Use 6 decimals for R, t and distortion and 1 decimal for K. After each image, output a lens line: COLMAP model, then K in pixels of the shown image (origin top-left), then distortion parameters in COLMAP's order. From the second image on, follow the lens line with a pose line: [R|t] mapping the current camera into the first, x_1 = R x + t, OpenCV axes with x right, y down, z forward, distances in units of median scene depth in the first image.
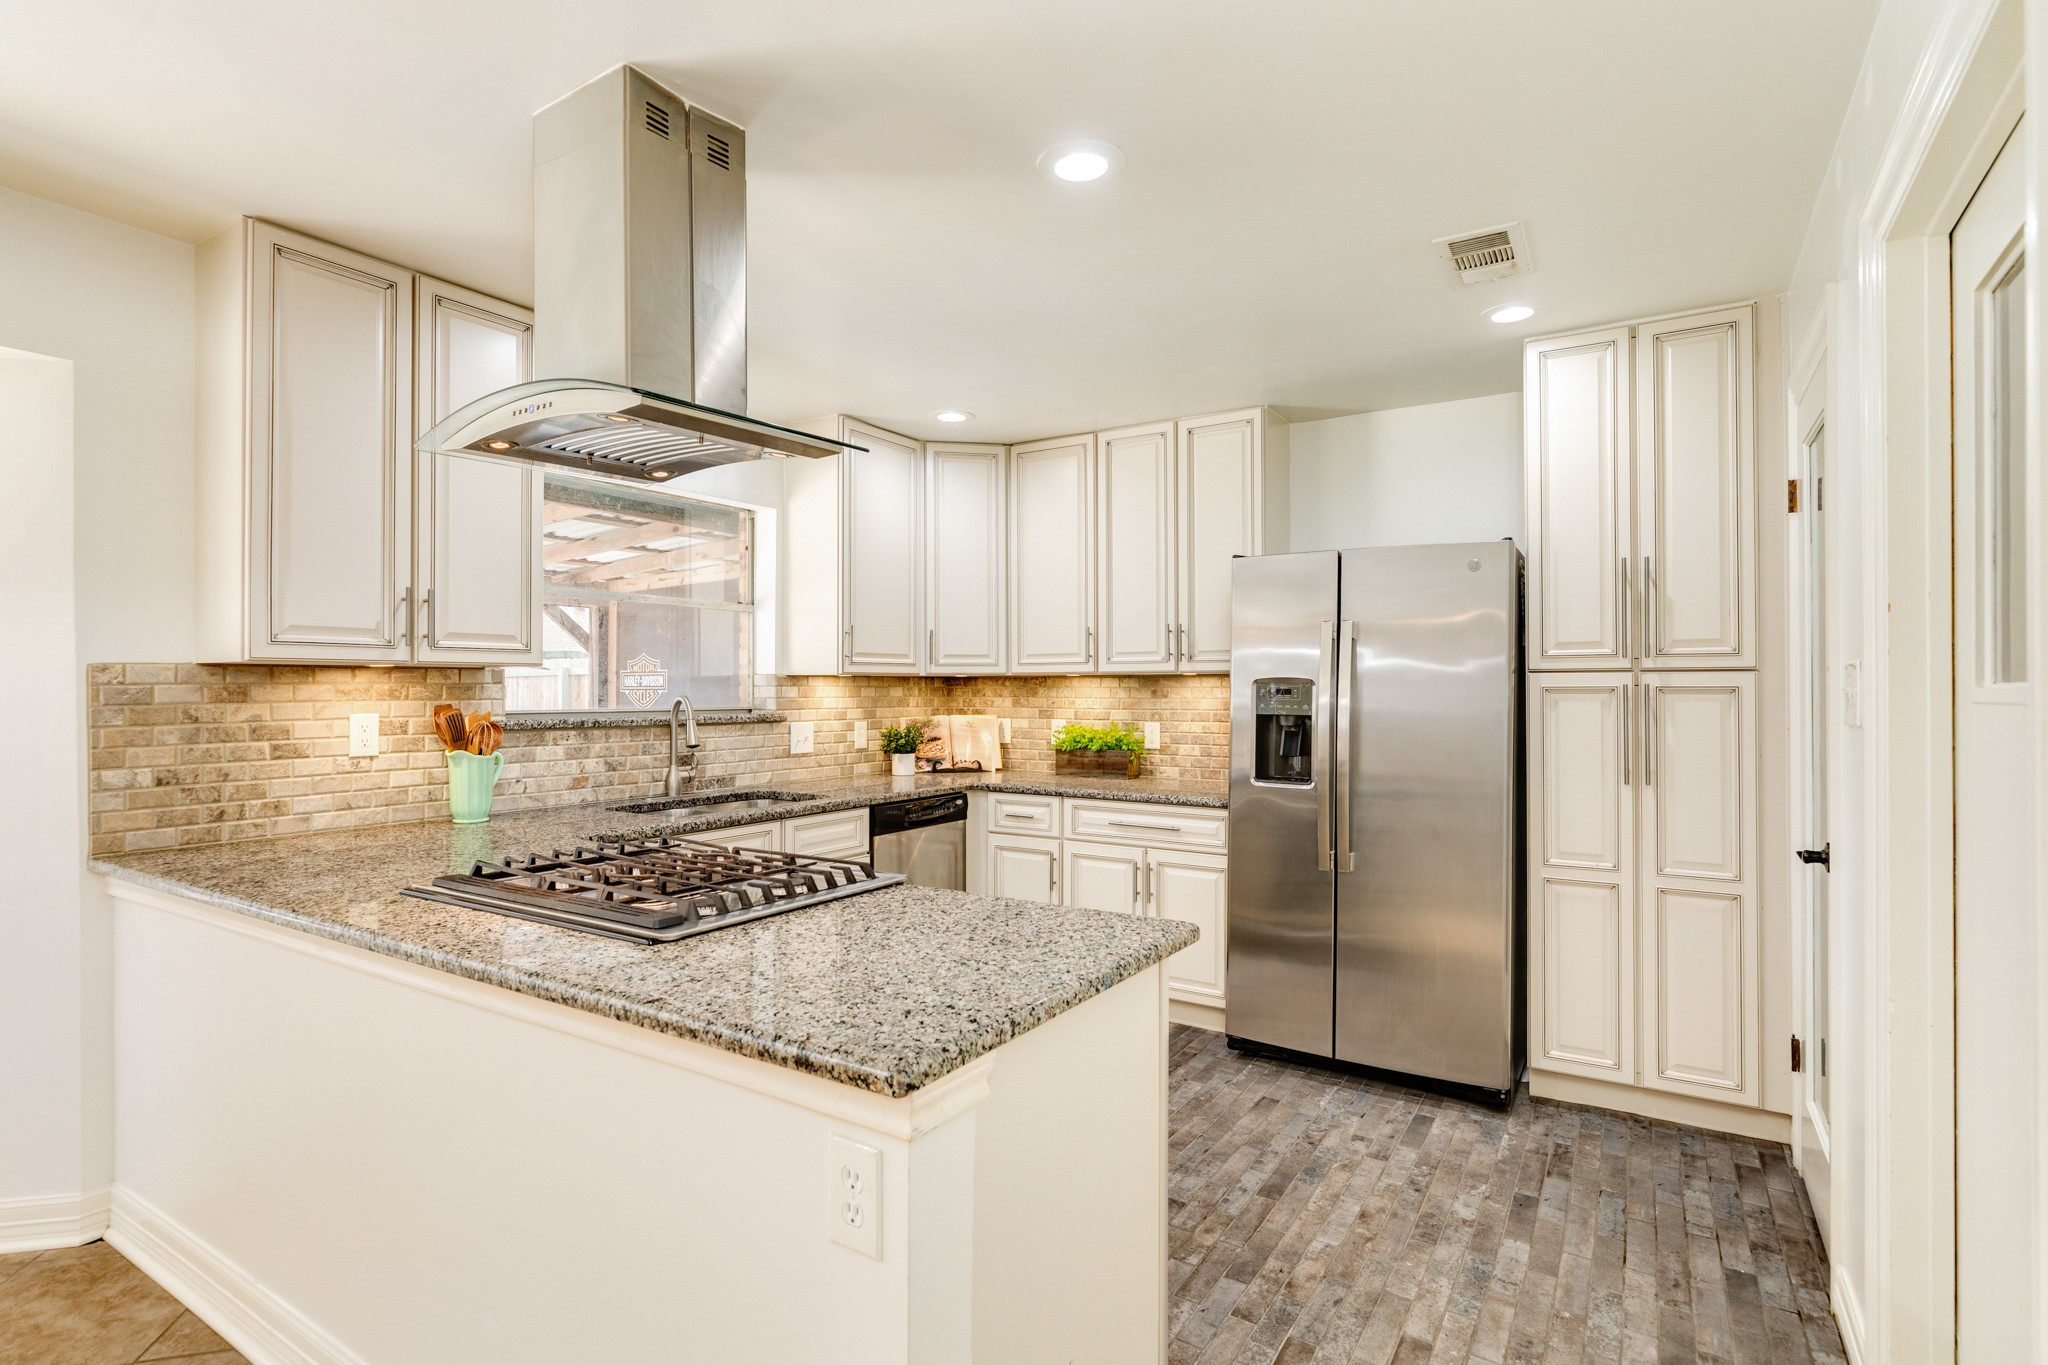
lens RADIAL K [[1015.3, 0, 1027.1], [0, 1015.3, 680.8], [0, 0, 1]] dist [0.001420, 0.000329]
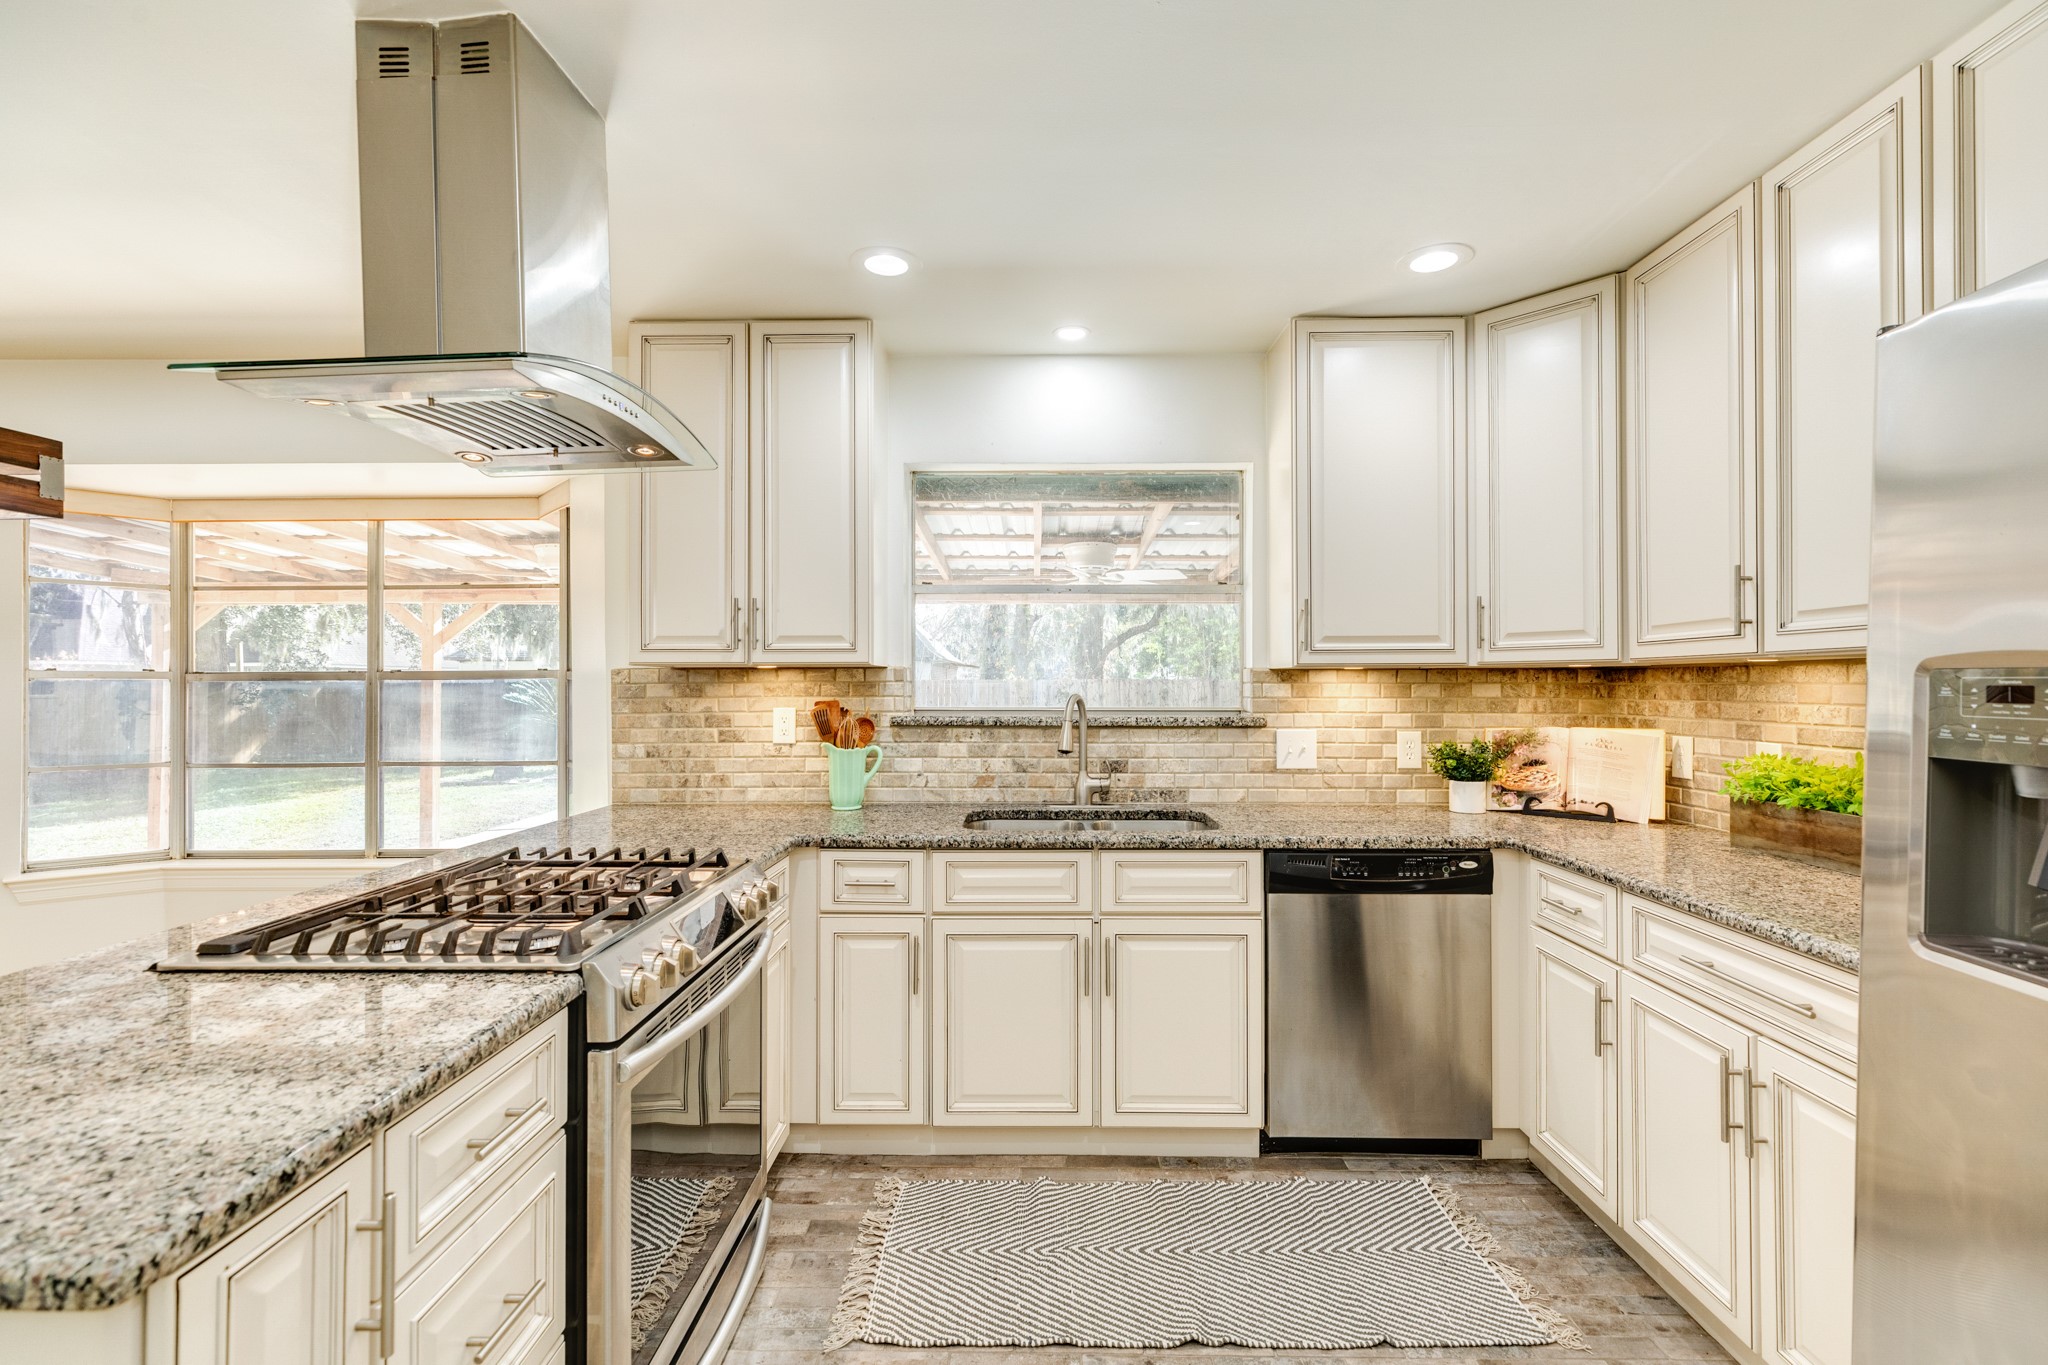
lens RADIAL K [[921.6, 0, 1025.1], [0, 921.6, 681.0], [0, 0, 1]] dist [0.013700, 0.000352]
pose [[0.520620, -0.005200, -0.853773, 0.339861], [0.007618, 0.999970, -0.001445, 0.004000], [0.853755, -0.005752, 0.520644, 0.556390]]
